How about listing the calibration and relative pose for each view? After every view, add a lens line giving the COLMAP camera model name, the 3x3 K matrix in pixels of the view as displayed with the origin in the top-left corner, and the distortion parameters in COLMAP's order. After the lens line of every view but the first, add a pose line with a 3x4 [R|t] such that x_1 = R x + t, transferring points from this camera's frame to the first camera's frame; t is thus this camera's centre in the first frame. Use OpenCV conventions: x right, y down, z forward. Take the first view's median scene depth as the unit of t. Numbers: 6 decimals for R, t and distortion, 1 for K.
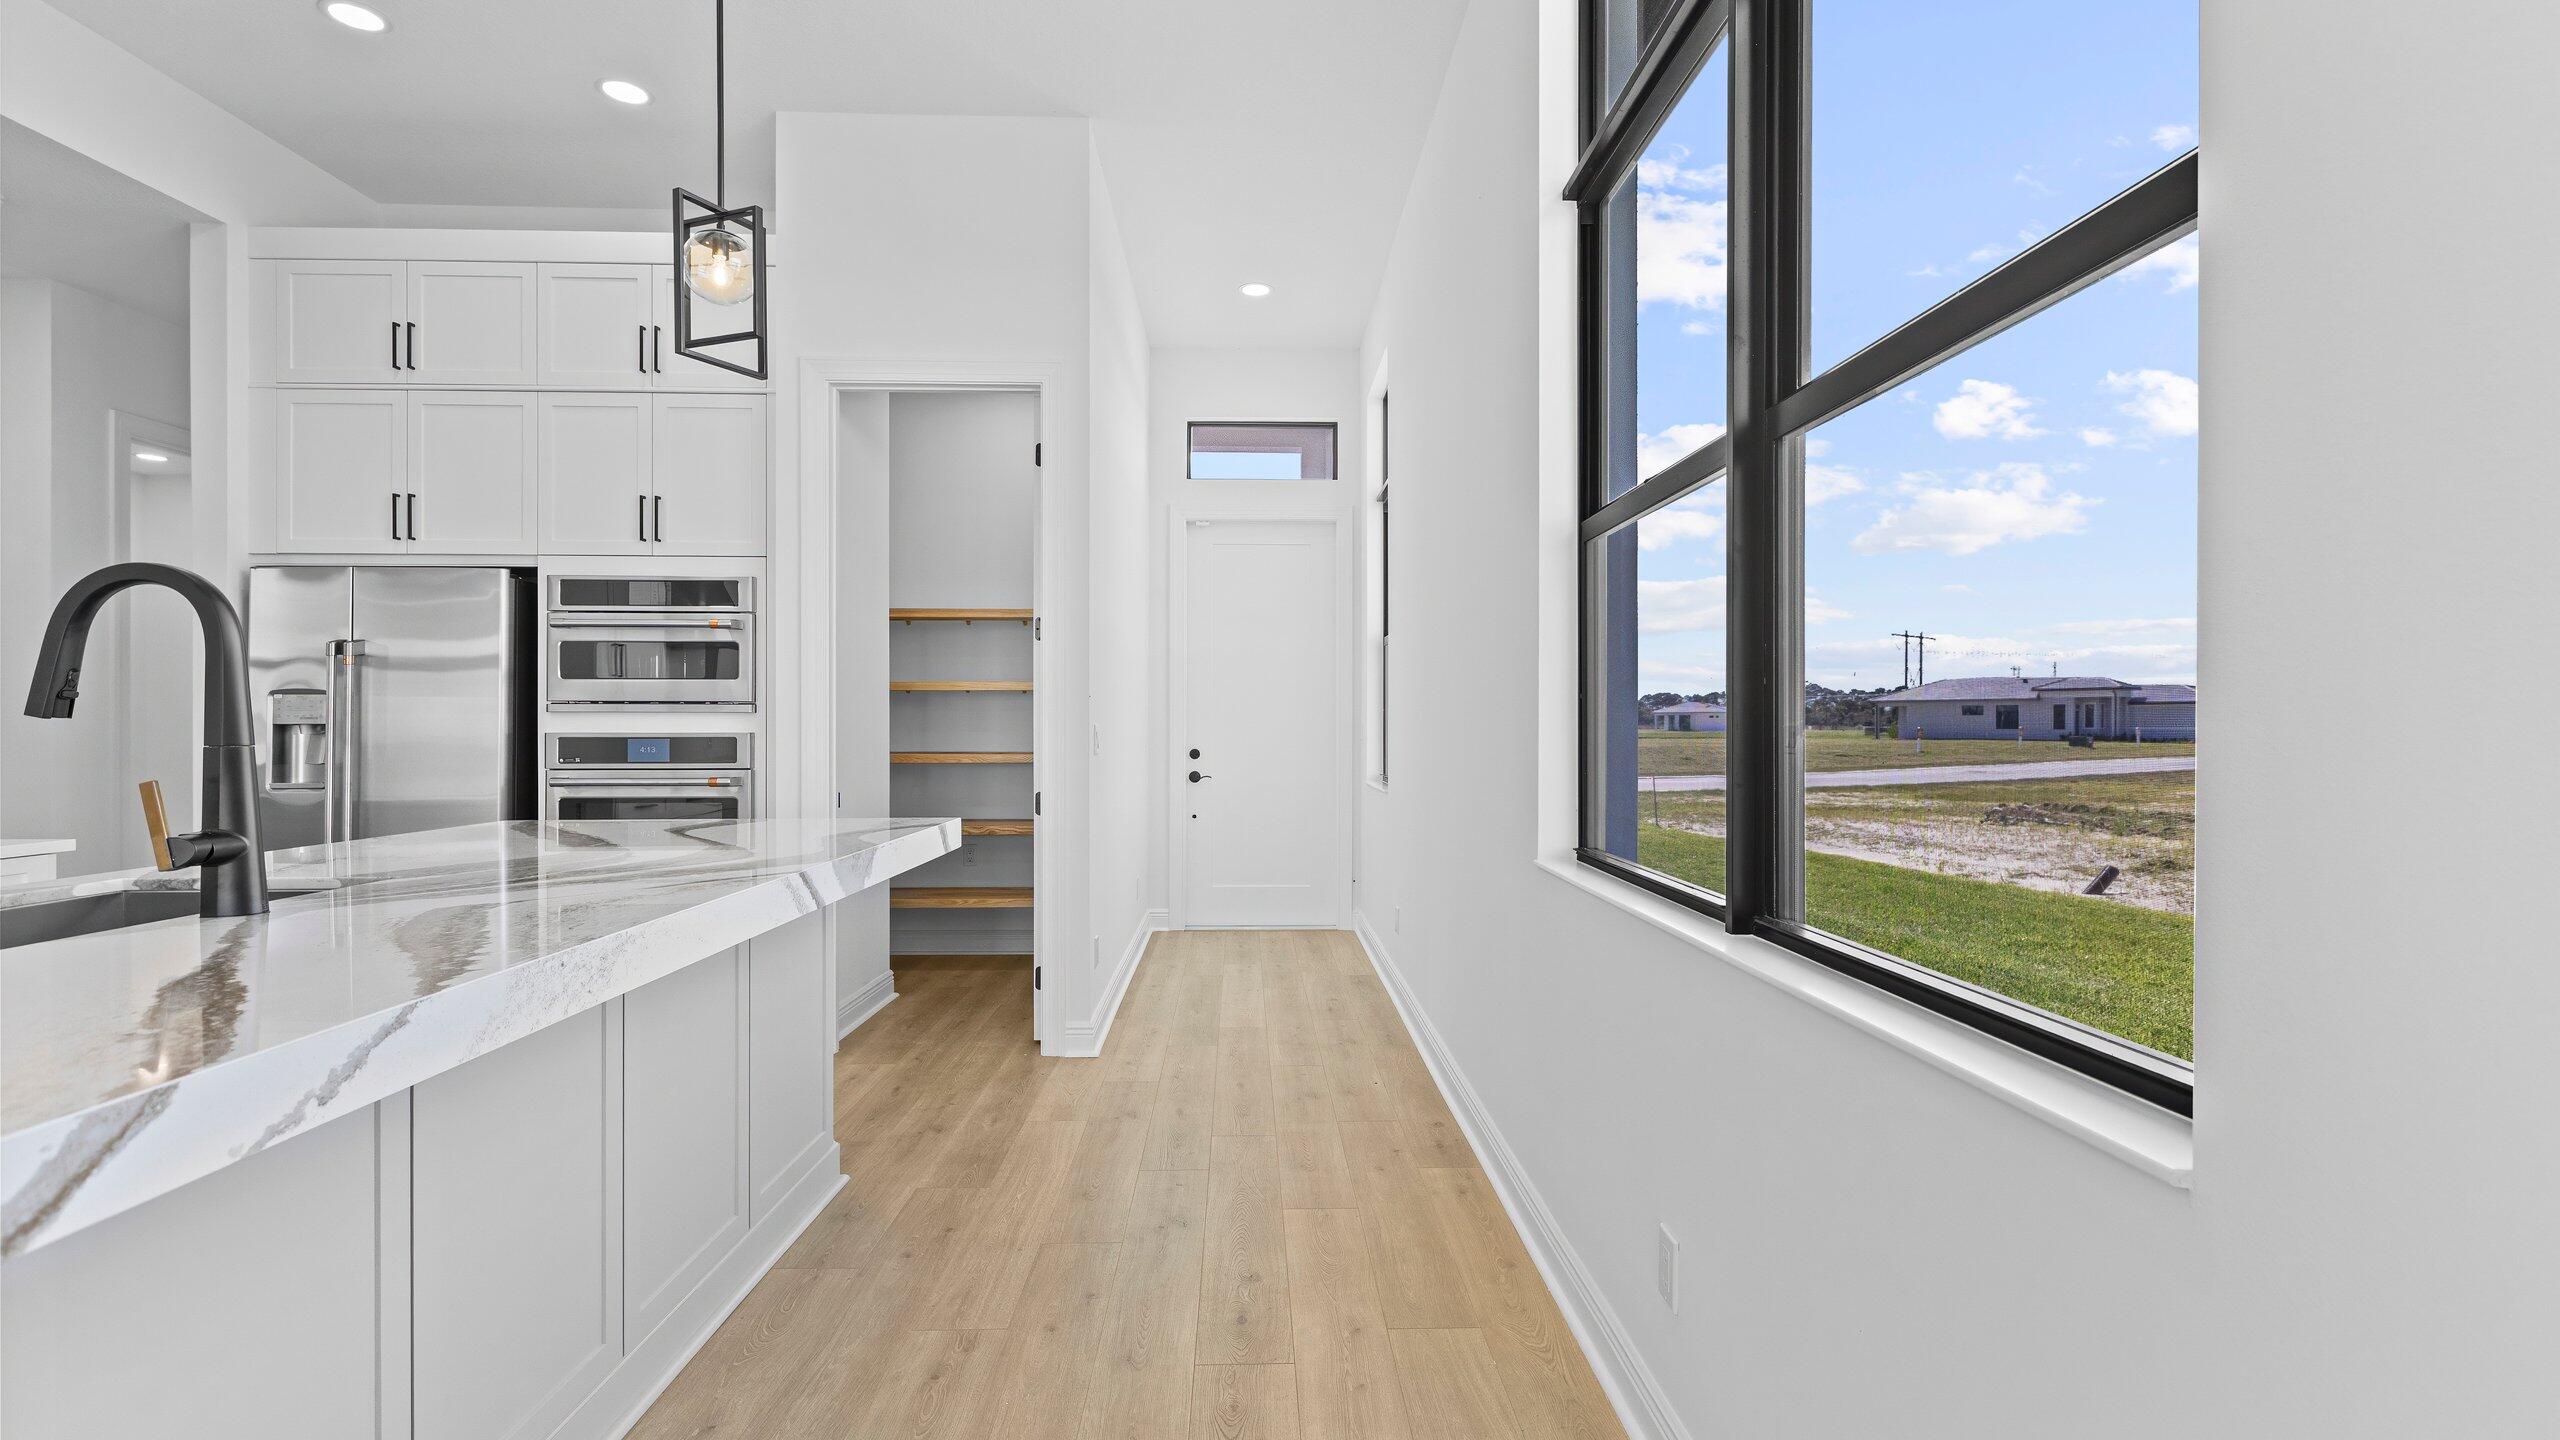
lens RADIAL K [[1145.7, 0, 1280.3], [0, 1145.7, 728.6], [0, 0, 1]] dist [0.001070, -0.000178]
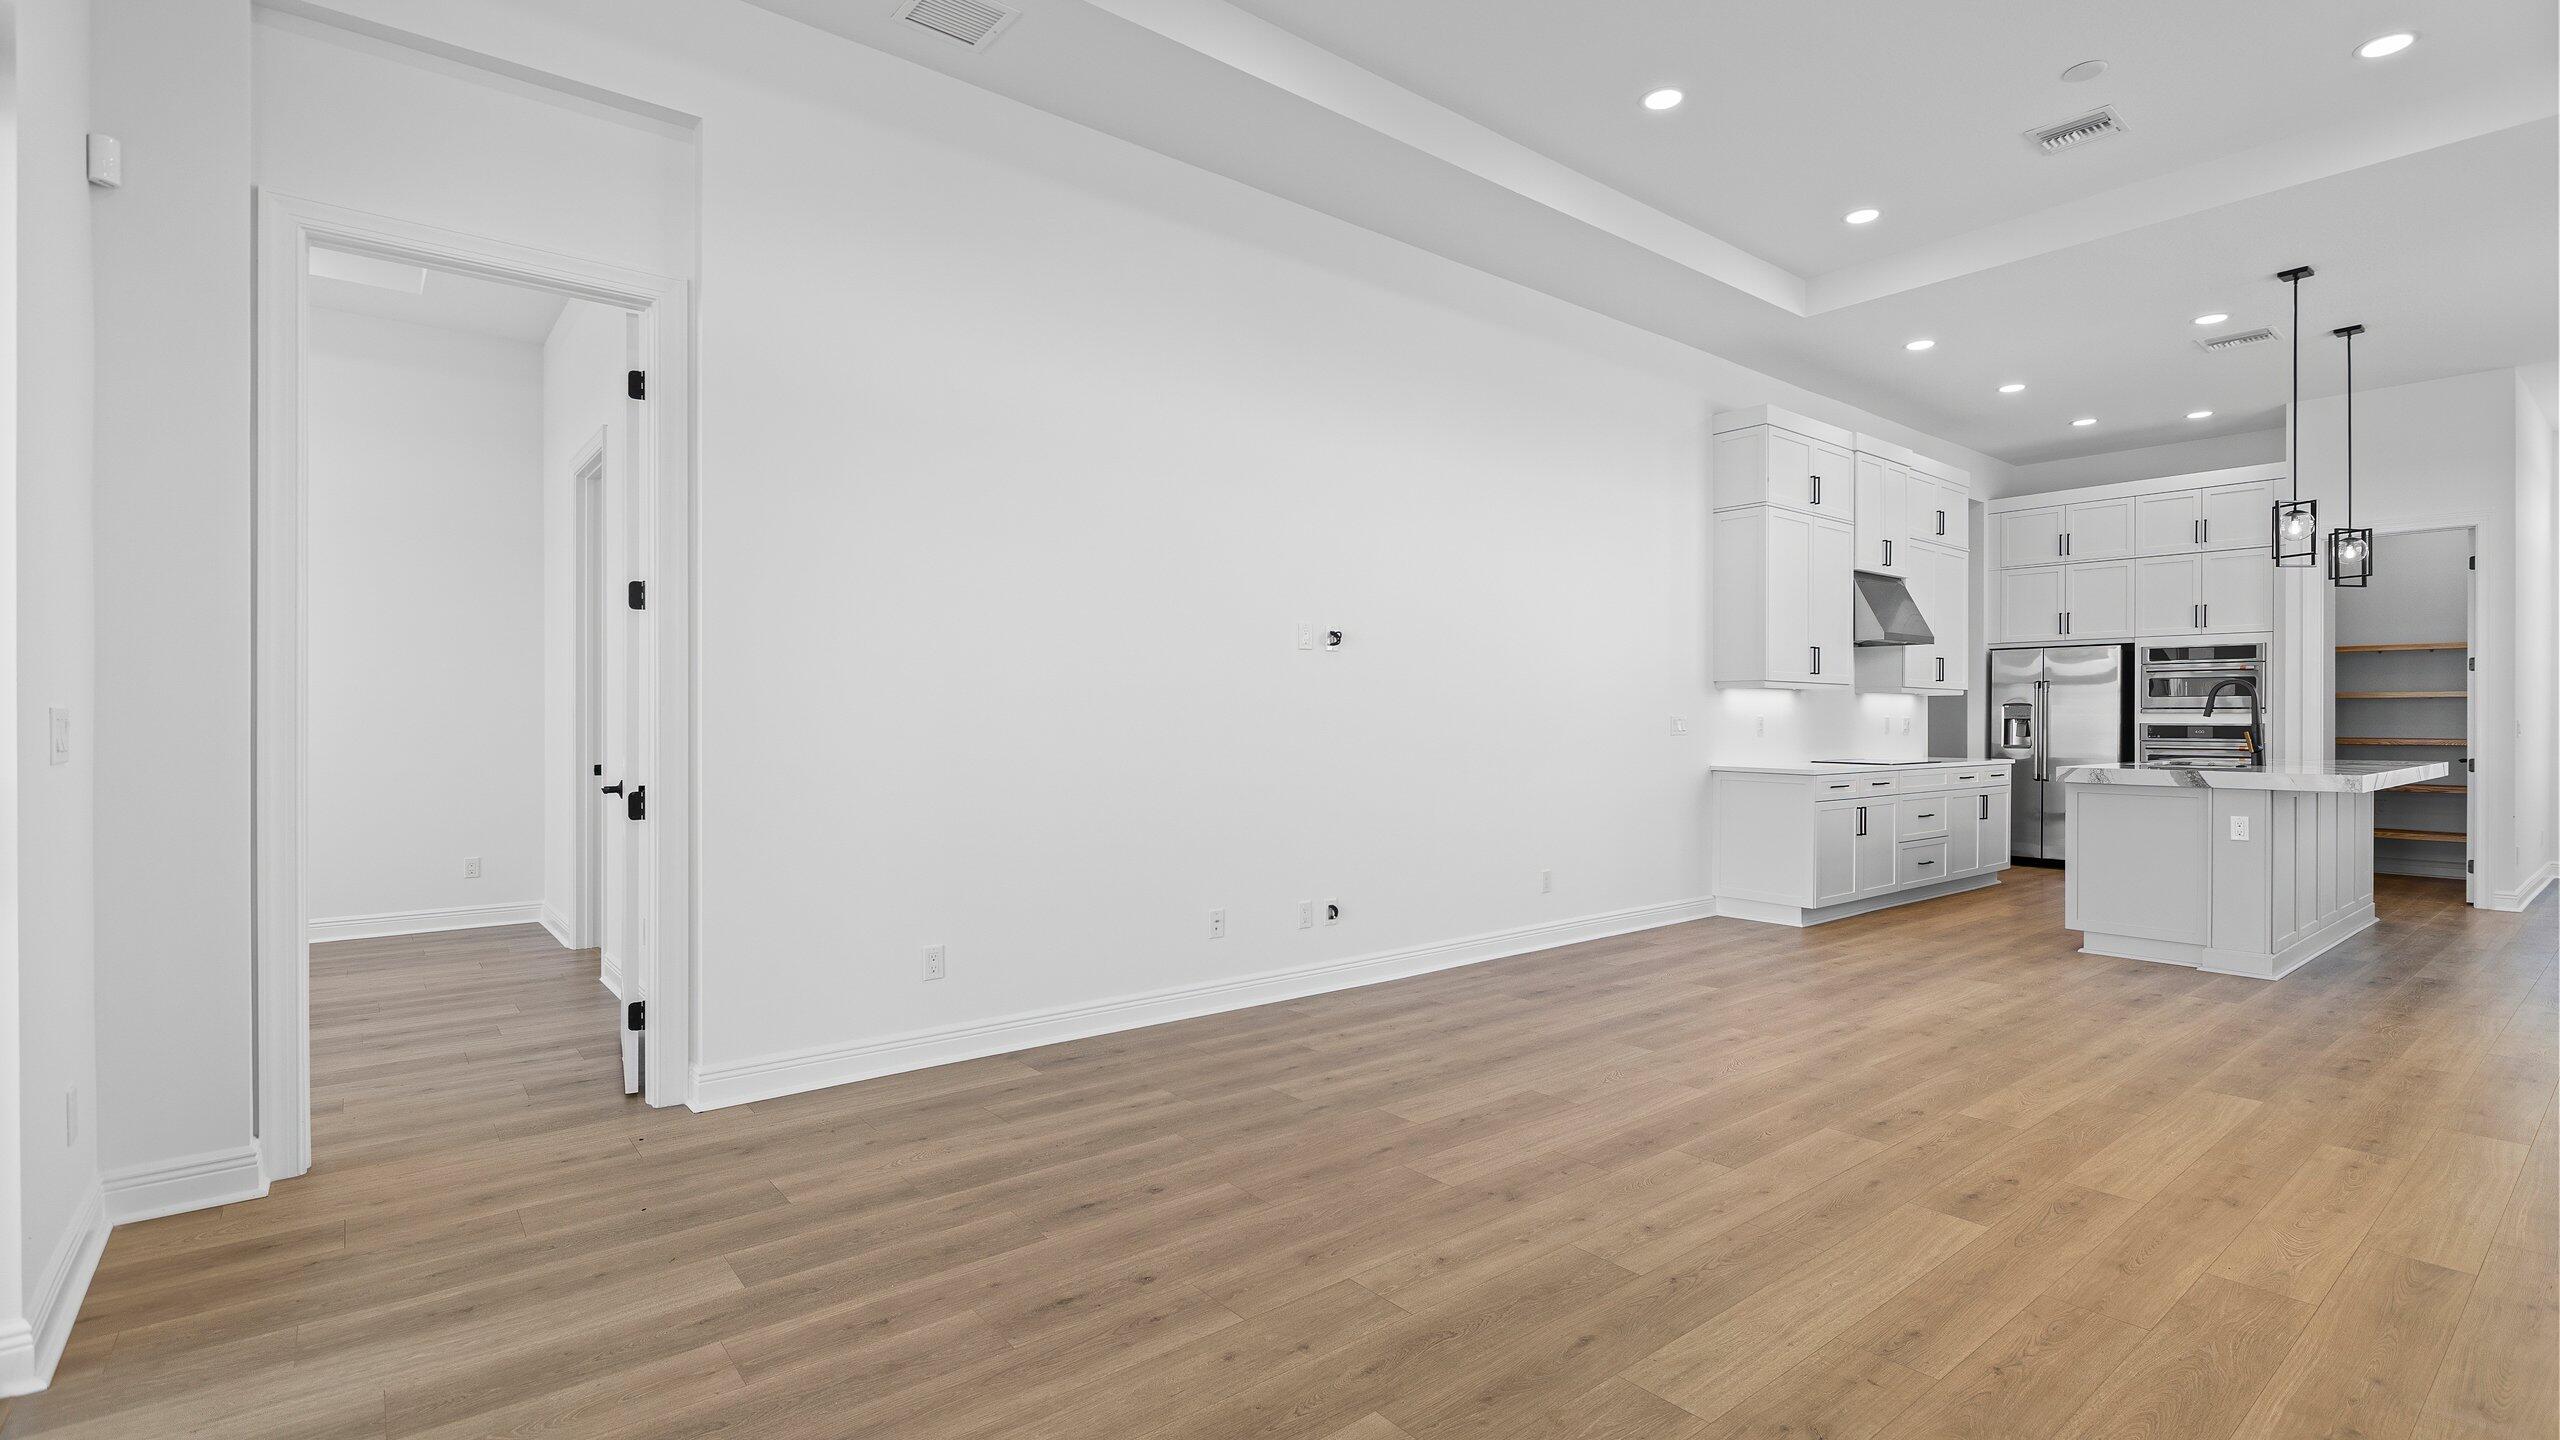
lens RADIAL K [[1177.4, 0, 1280.0], [0, 1177.4, 720.0], [0, 0, 1]] dist [-0.001967, -0.003569]
pose [[0.608352, 0.001187, -0.793666, 0.097053], [-0.003589, 0.999993, -0.001256, 0.006119], [0.793659, 0.003612, 0.608352, -1.521455]]
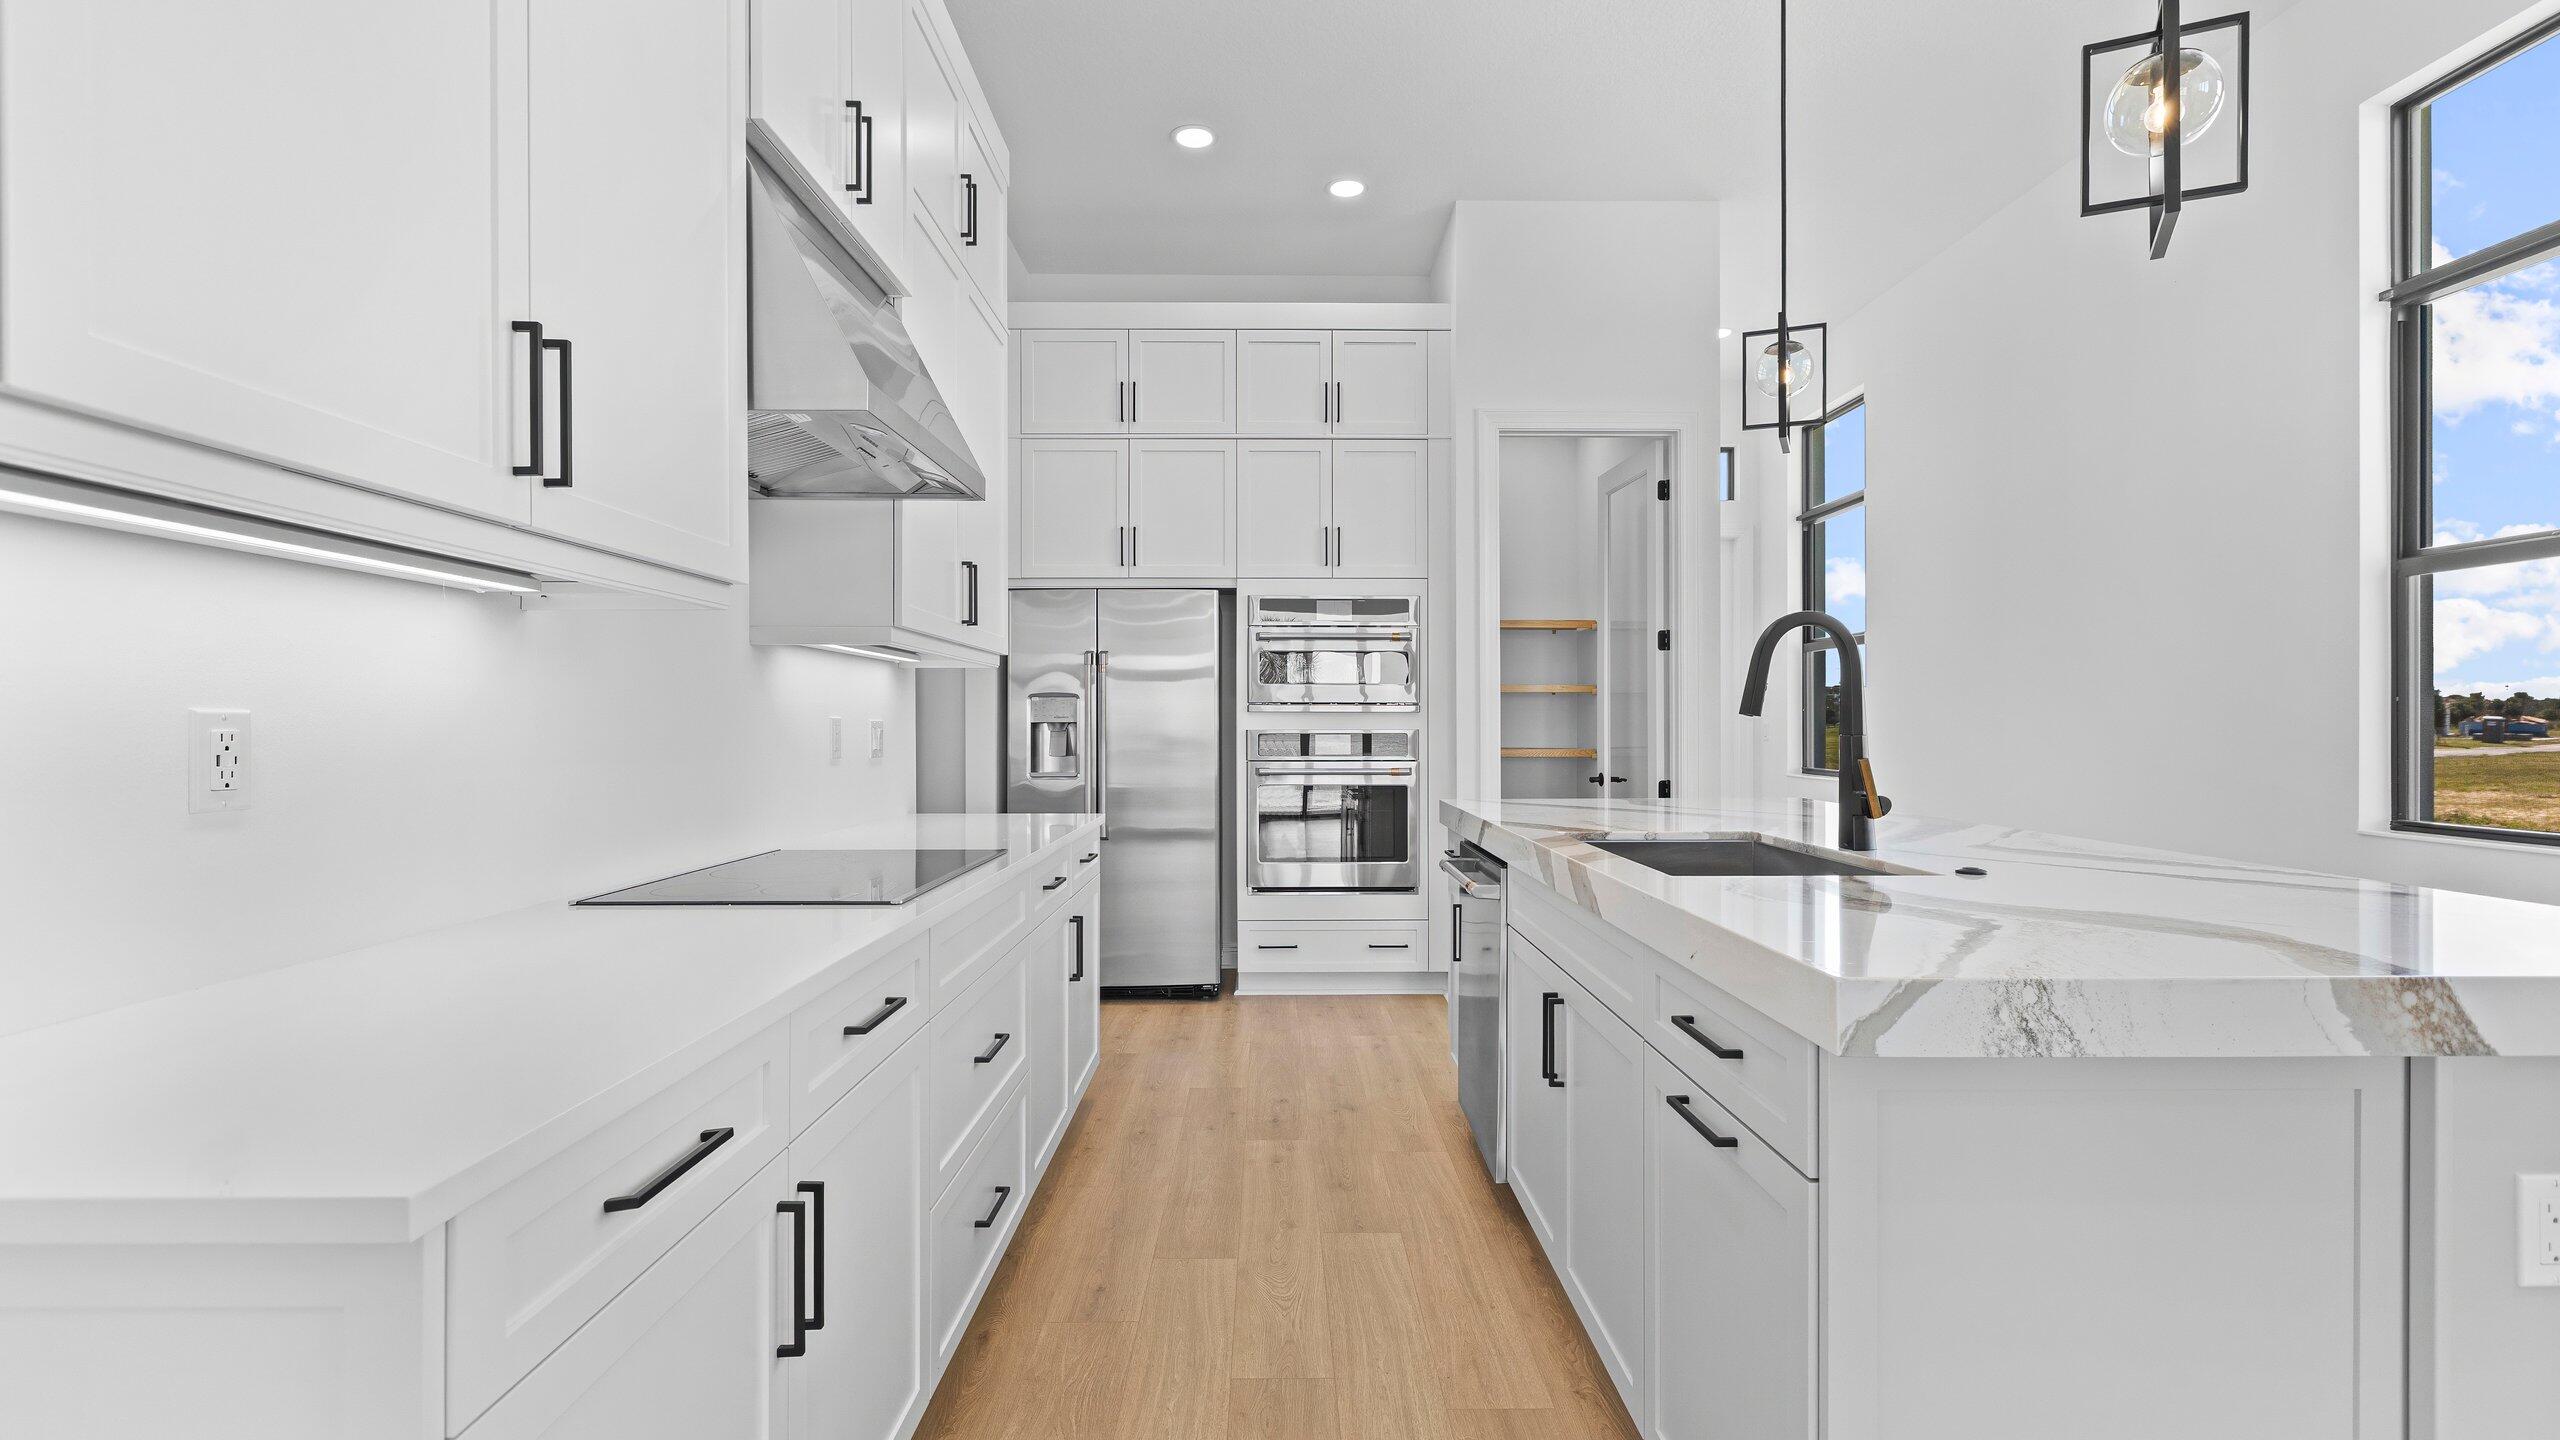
lens RADIAL K [[1155.8, 0, 1280.0], [0, 1155.8, 720.0], [0, 0, 1]] dist [-0.000622, -0.000203]
pose [[0.999658, -0.002644, -0.025998, -0.576179], [0.002495, 0.999980, -0.005772, 0.000643], [0.026013, 0.005706, 0.999645, -0.180435]]
